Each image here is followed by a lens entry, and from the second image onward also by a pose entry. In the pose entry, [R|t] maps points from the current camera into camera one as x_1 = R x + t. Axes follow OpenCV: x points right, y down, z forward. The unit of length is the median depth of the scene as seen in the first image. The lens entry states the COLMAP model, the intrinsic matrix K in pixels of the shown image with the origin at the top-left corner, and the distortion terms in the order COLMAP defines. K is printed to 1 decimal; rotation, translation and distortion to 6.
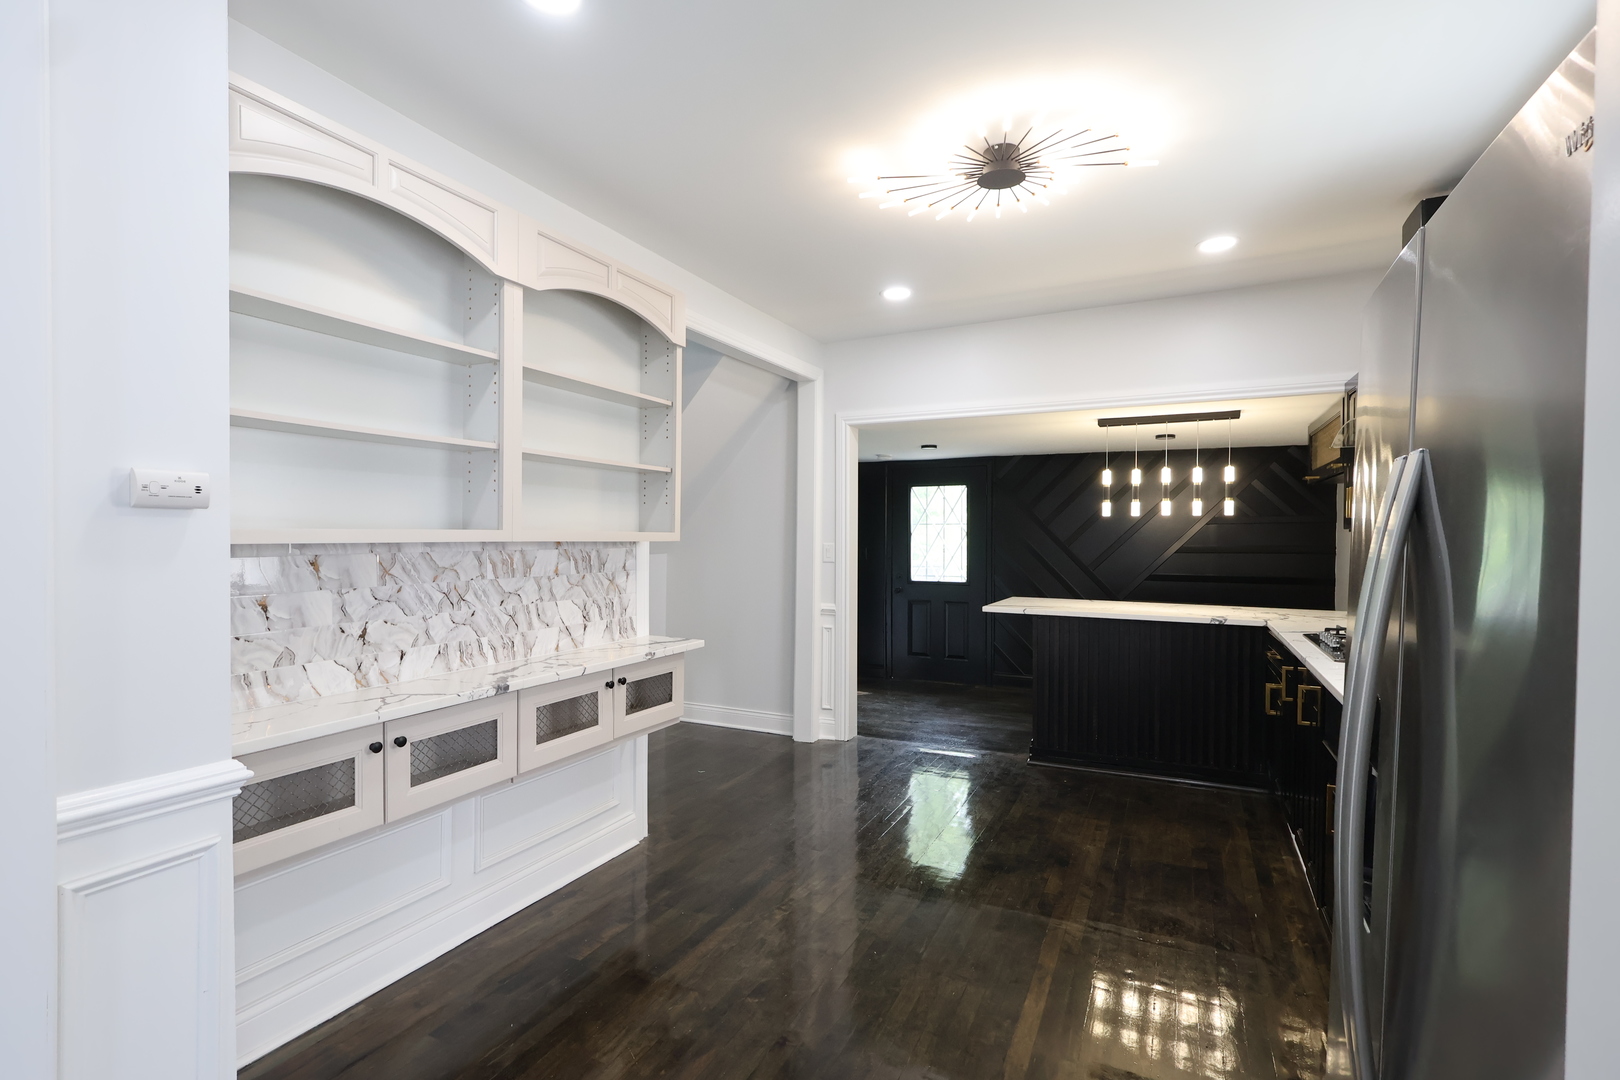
lens RADIAL K [[746.1, 0, 809.9], [0, 746.1, 544.9], [0, 0, 1]] dist [-0.004438, -0.000045]
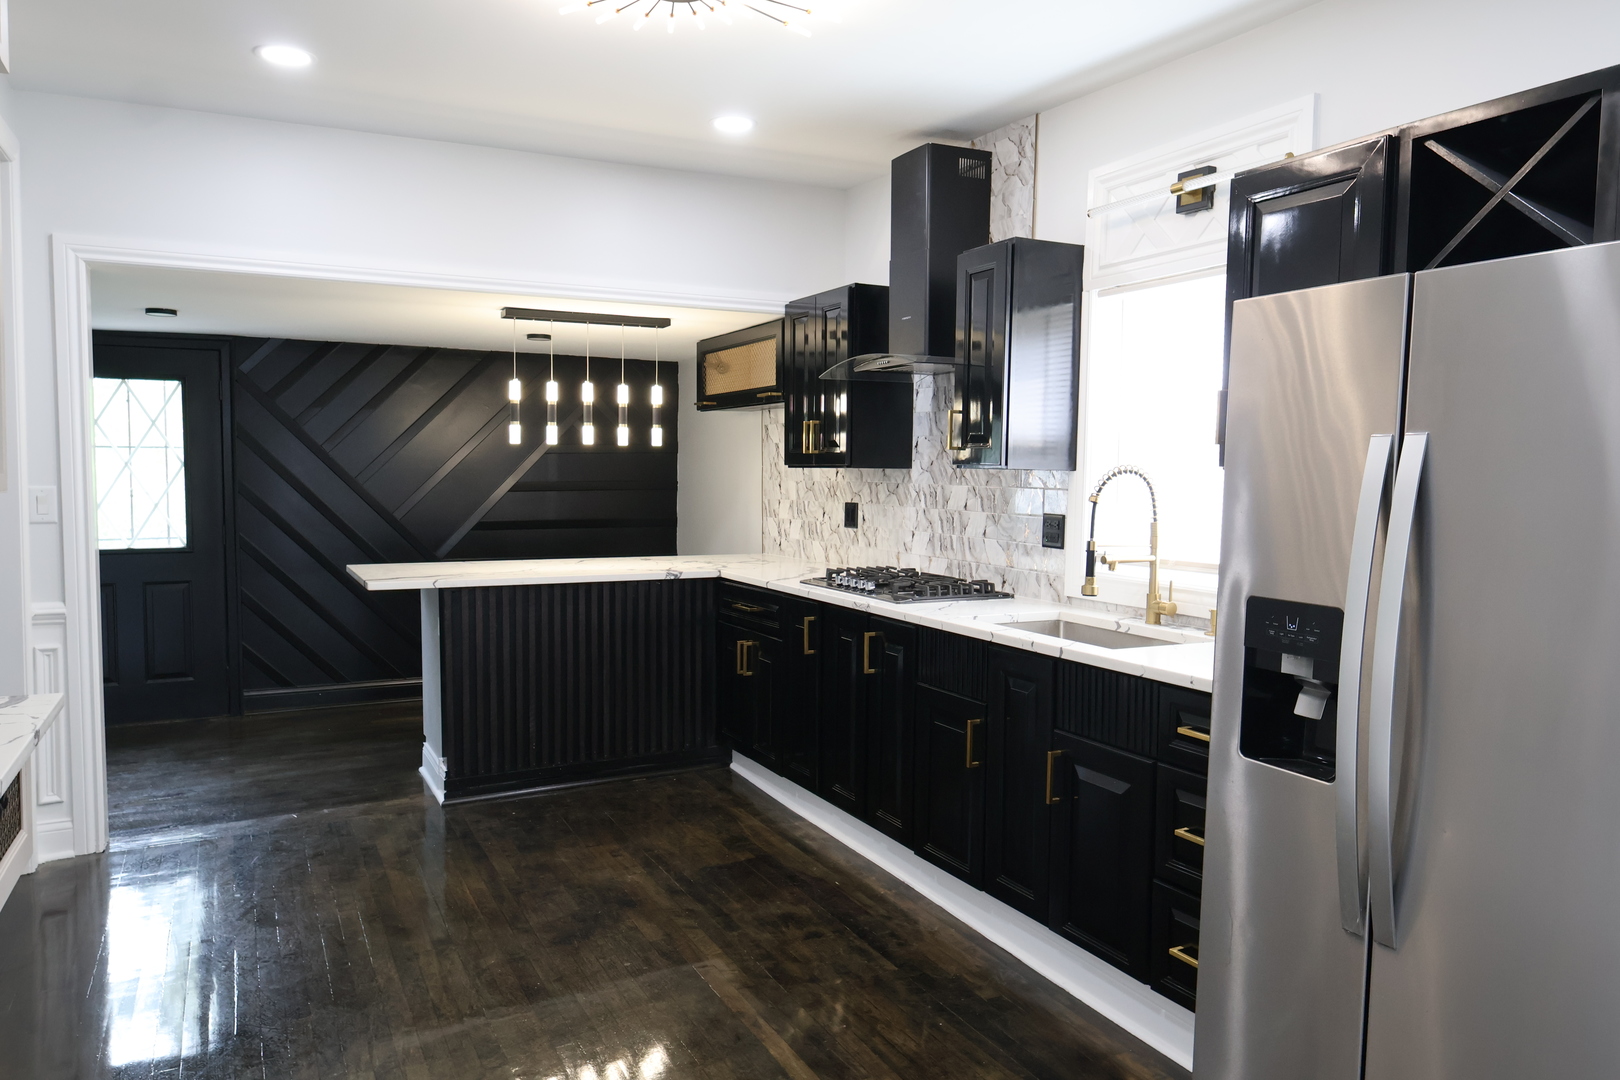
lens RADIAL K [[1122.2, 0, 808.8], [0, 1122.2, 539.5], [0, 0, 1]] dist [-0.001027, 0.000420]
pose [[0.594367, -0.052683, 0.802466, -0.433109], [0.005661, 0.998101, 0.061334, -0.015418], [-0.804174, -0.031912, 0.593537, 0.169927]]
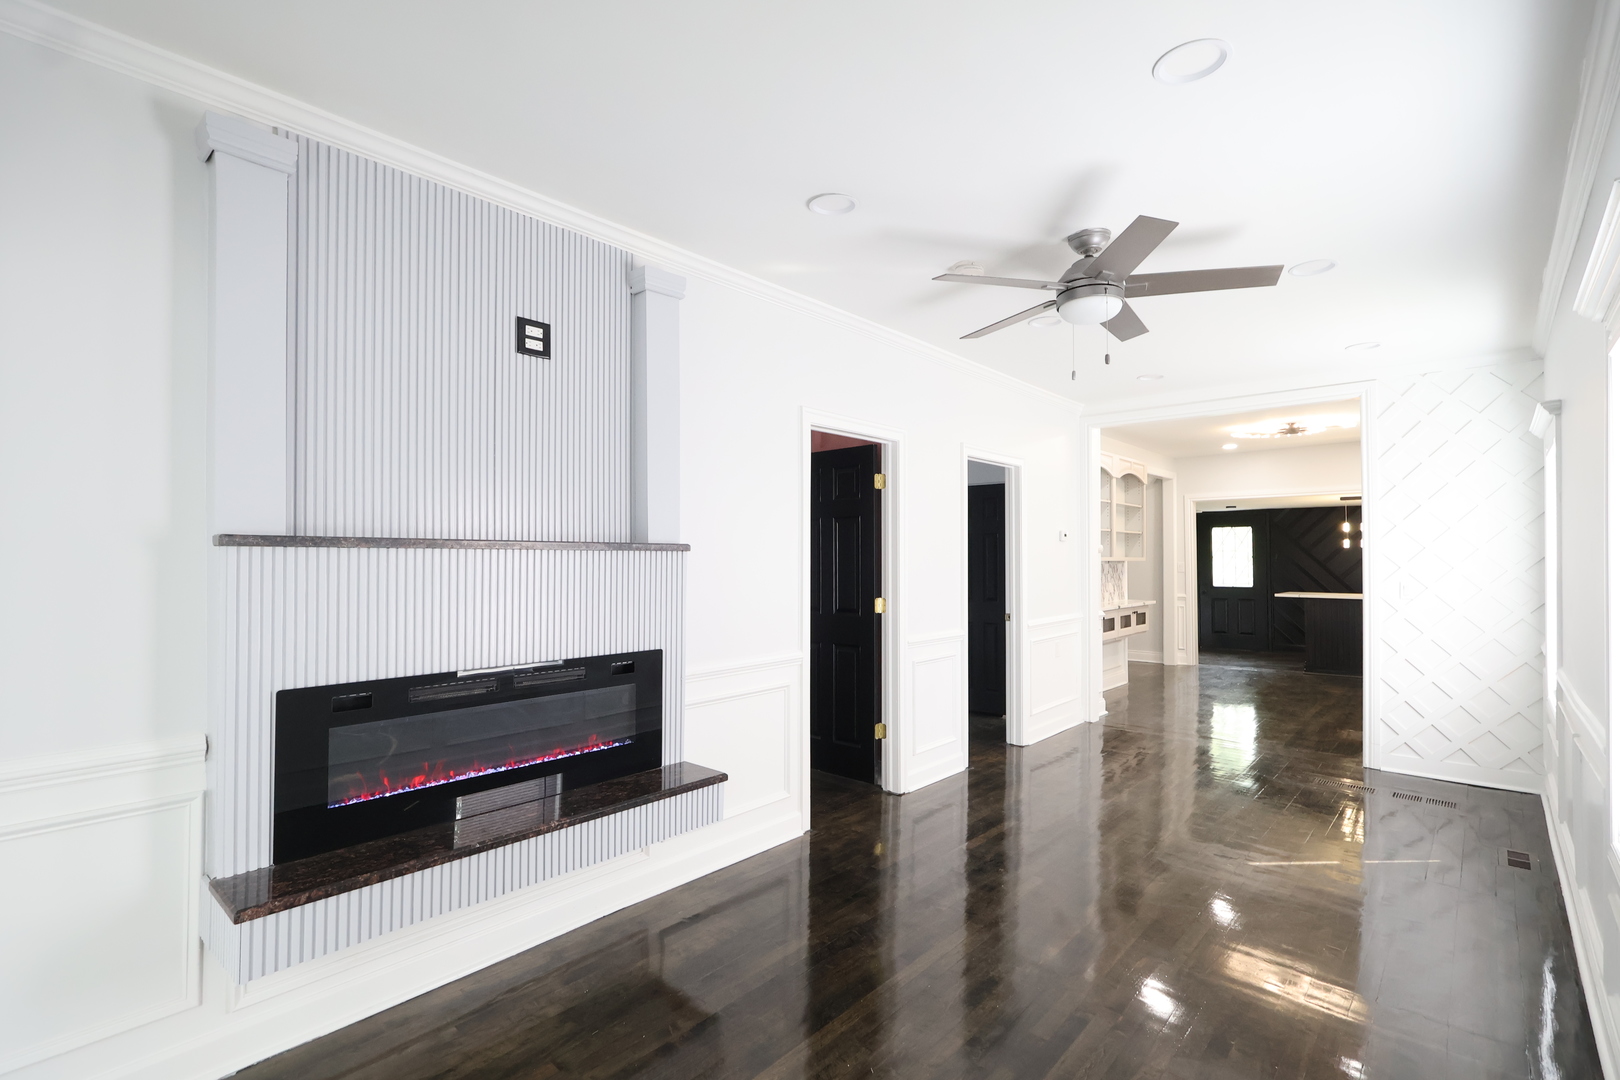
lens RADIAL K [[746.1, 0, 807.4], [0, 746.1, 538.5], [0, 0, 1]] dist [-0.004438, -0.000045]
pose [[0.961873, -0.010274, -0.273305, -0.569919], [-0.000458, 0.999232, -0.039174, 0.018927], [0.273498, 0.037806, 0.961129, -1.685417]]
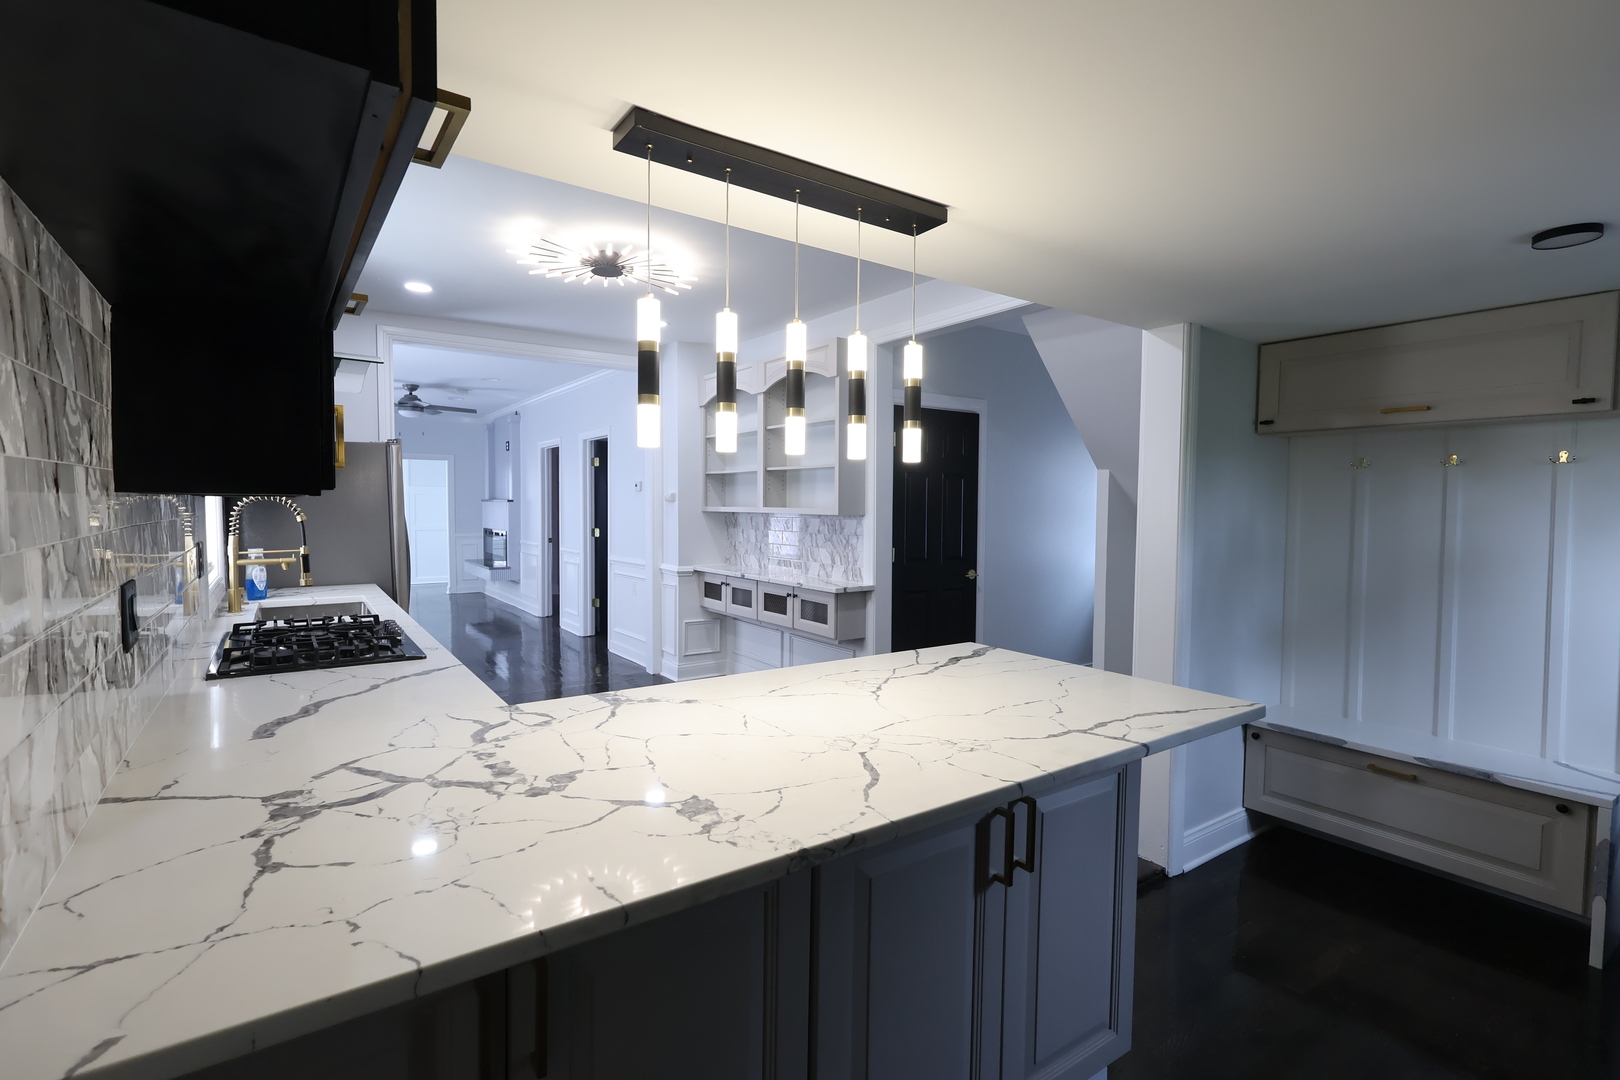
lens RADIAL K [[746.1, 0, 807.3], [0, 746.1, 542.4], [0, 0, 1]] dist [-0.004438, -0.000045]
pose [[-0.470308, 0.027801, -0.882064, 1.067189], [-0.028490, 0.998504, 0.046661, -0.016167], [0.882042, 0.047075, -0.468813, 1.572537]]
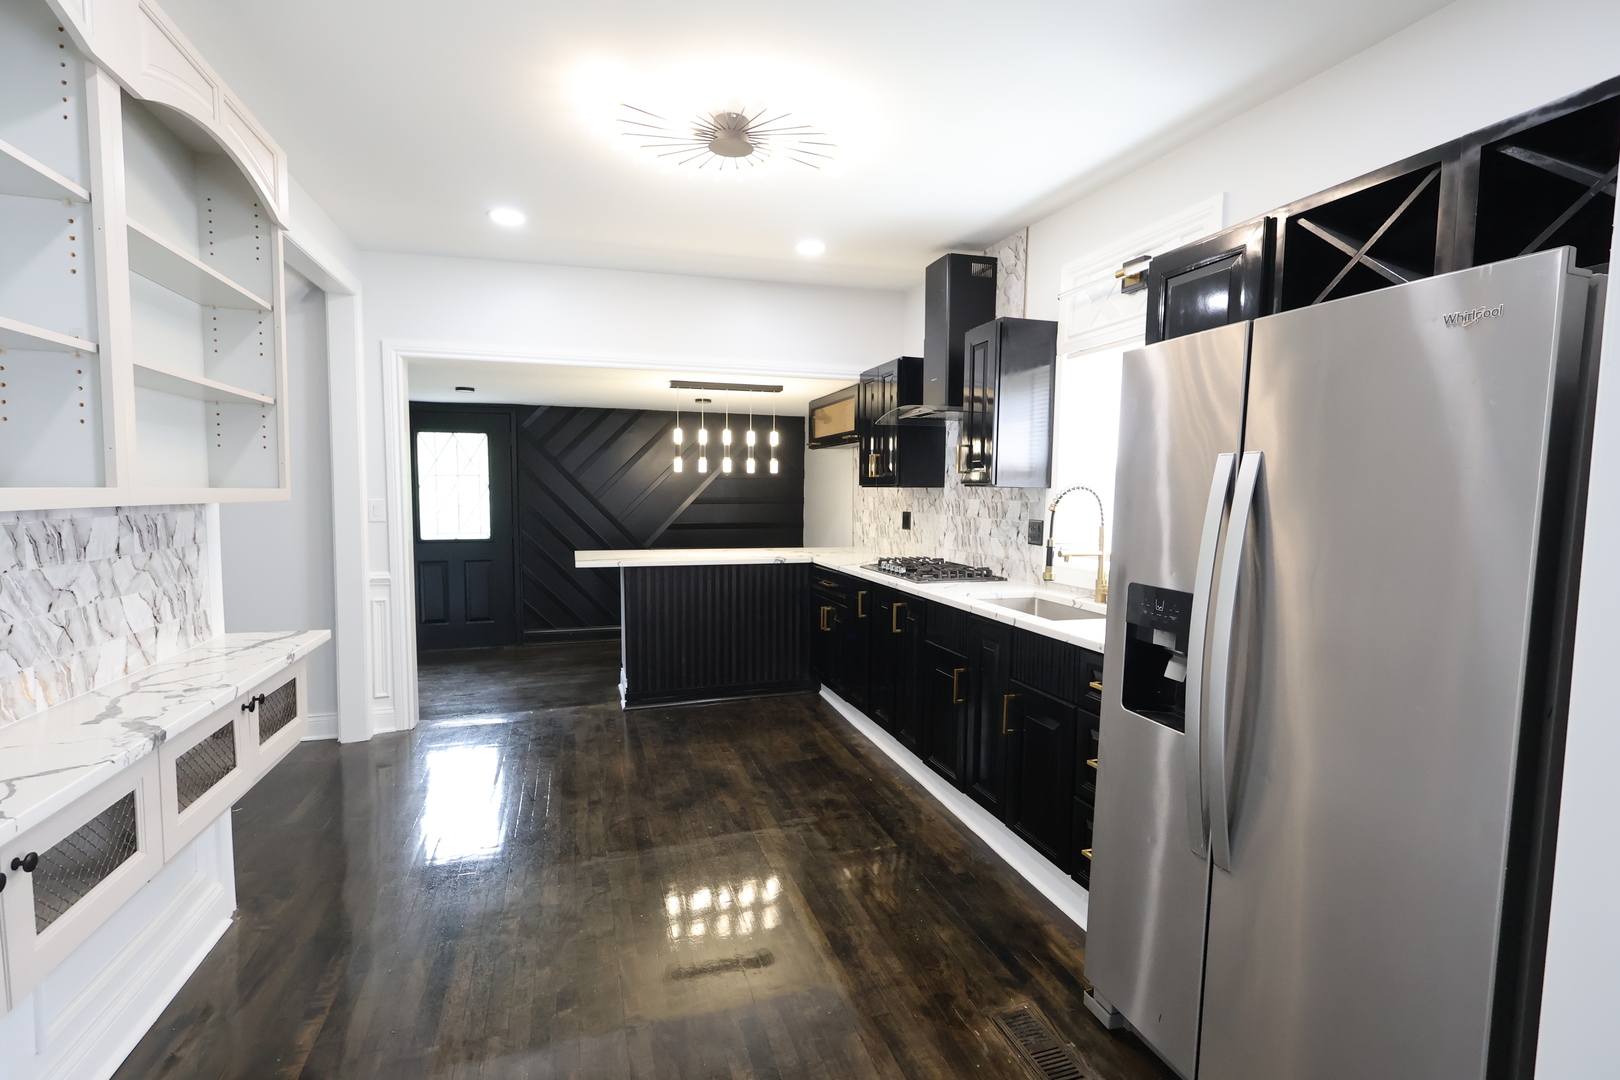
lens RADIAL K [[746.1, 0, 805.9], [0, 746.1, 543.1], [0, 0, 1]] dist [-0.004438, -0.000045]
pose [[0.721807, -0.050260, 0.690267, -0.308956], [0.005800, 0.997764, 0.066584, -0.008254], [-0.692070, -0.044057, 0.720485, 0.118311]]
